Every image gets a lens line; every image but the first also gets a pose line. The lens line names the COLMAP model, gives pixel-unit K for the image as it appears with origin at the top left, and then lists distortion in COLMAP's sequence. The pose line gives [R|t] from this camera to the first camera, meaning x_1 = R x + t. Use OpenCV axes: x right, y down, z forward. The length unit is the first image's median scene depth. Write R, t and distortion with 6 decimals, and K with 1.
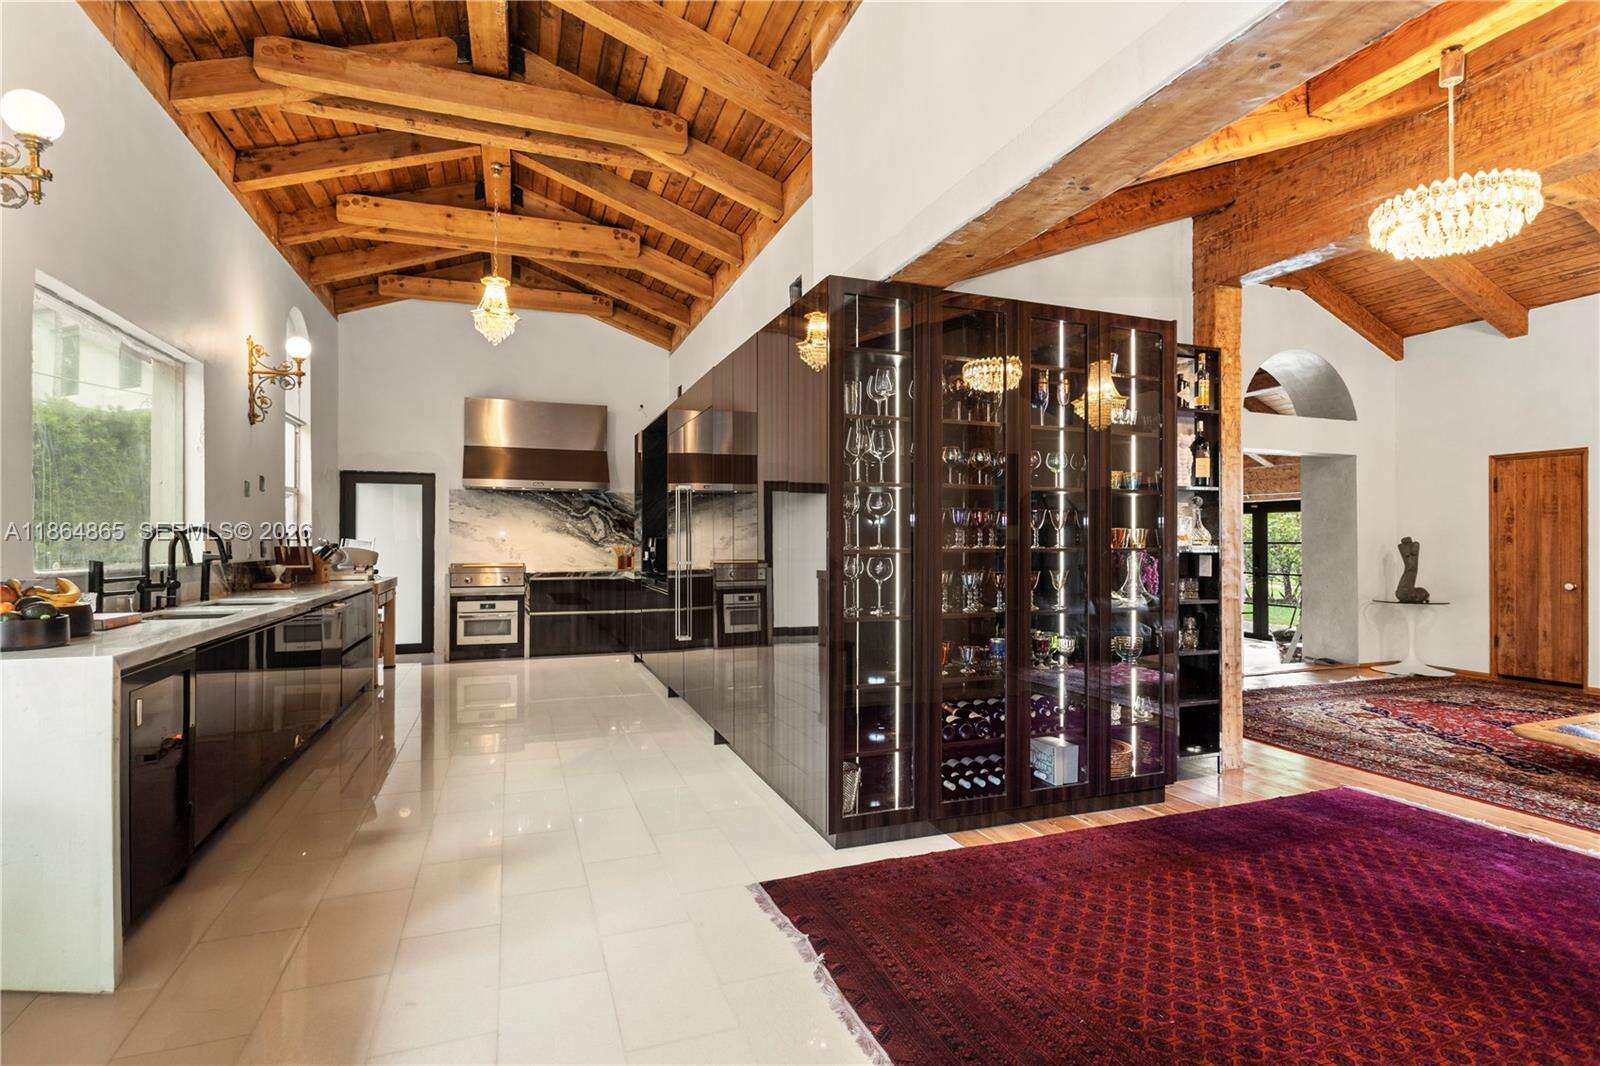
lens RADIAL K [[767.0, 0, 800.0], [0, 767.0, 533.0], [0, 0, 1]] dist [-0.002846, -0.000007]
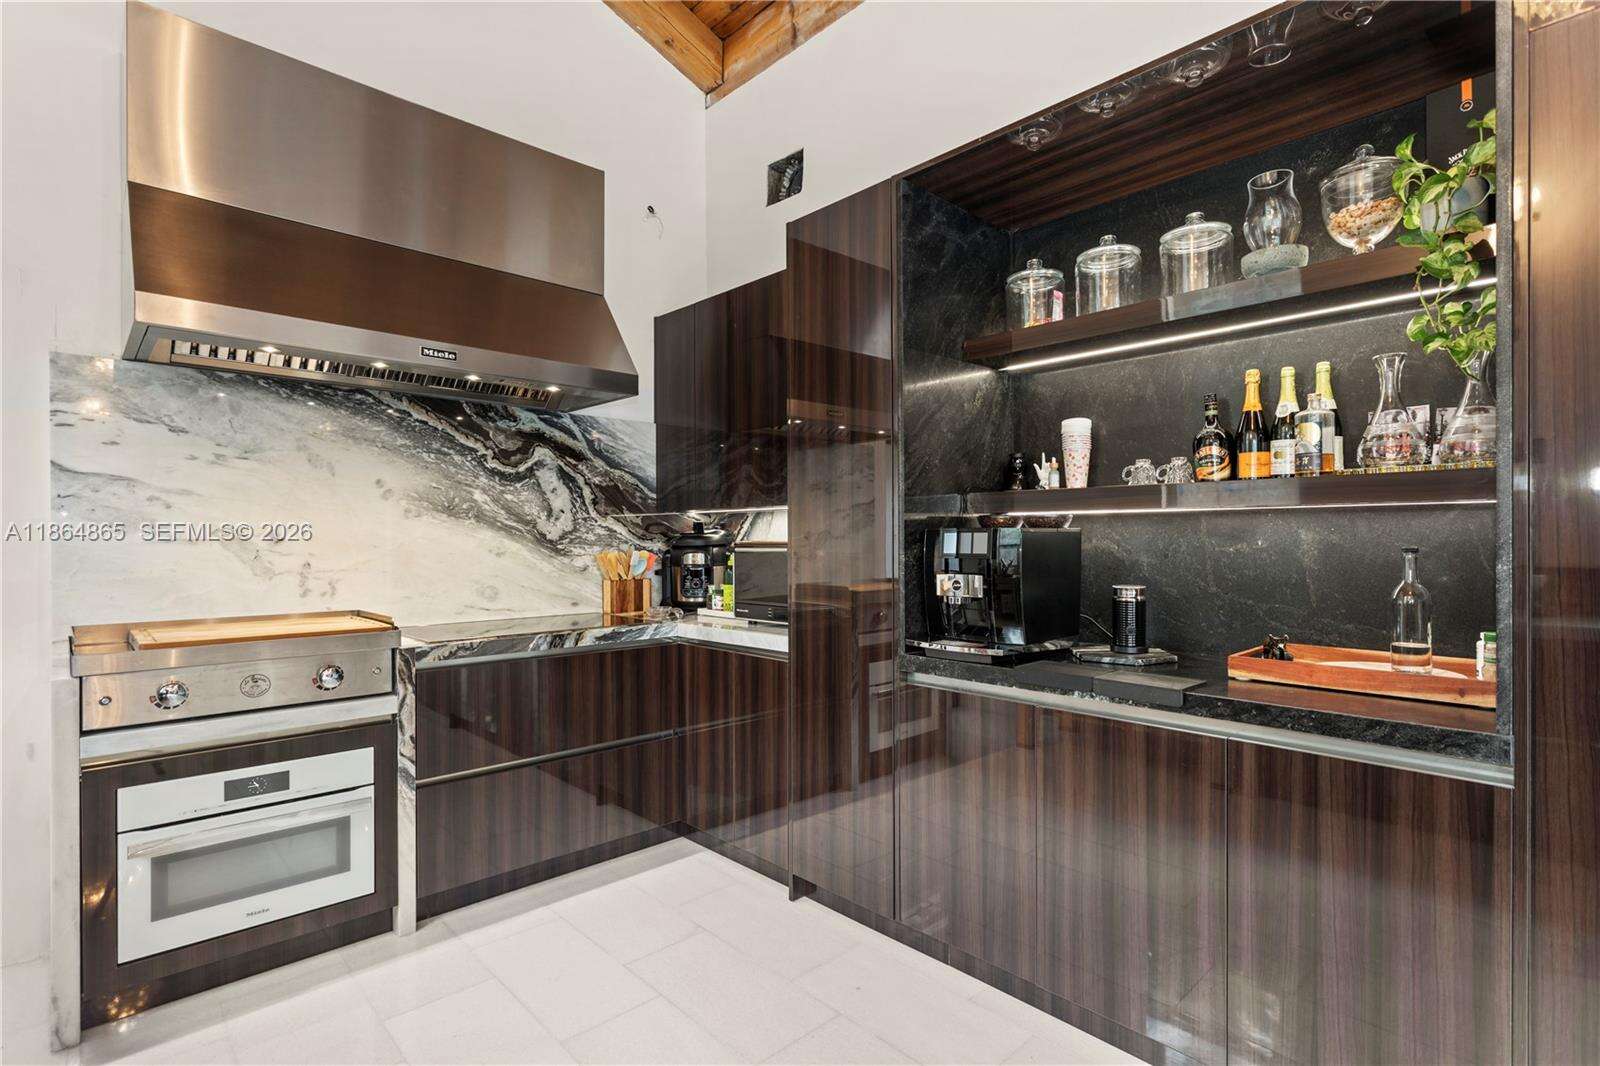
lens RADIAL K [[767.0, 0, 800.0], [0, 767.0, 533.0], [0, 0, 1]] dist [-0.002846, -0.000007]
pose [[0.916439, -0.002686, 0.400166, -0.309628], [0.002043, 0.999996, 0.002033, 0.006486], [-0.400170, -0.001046, 0.916440, 0.617056]]
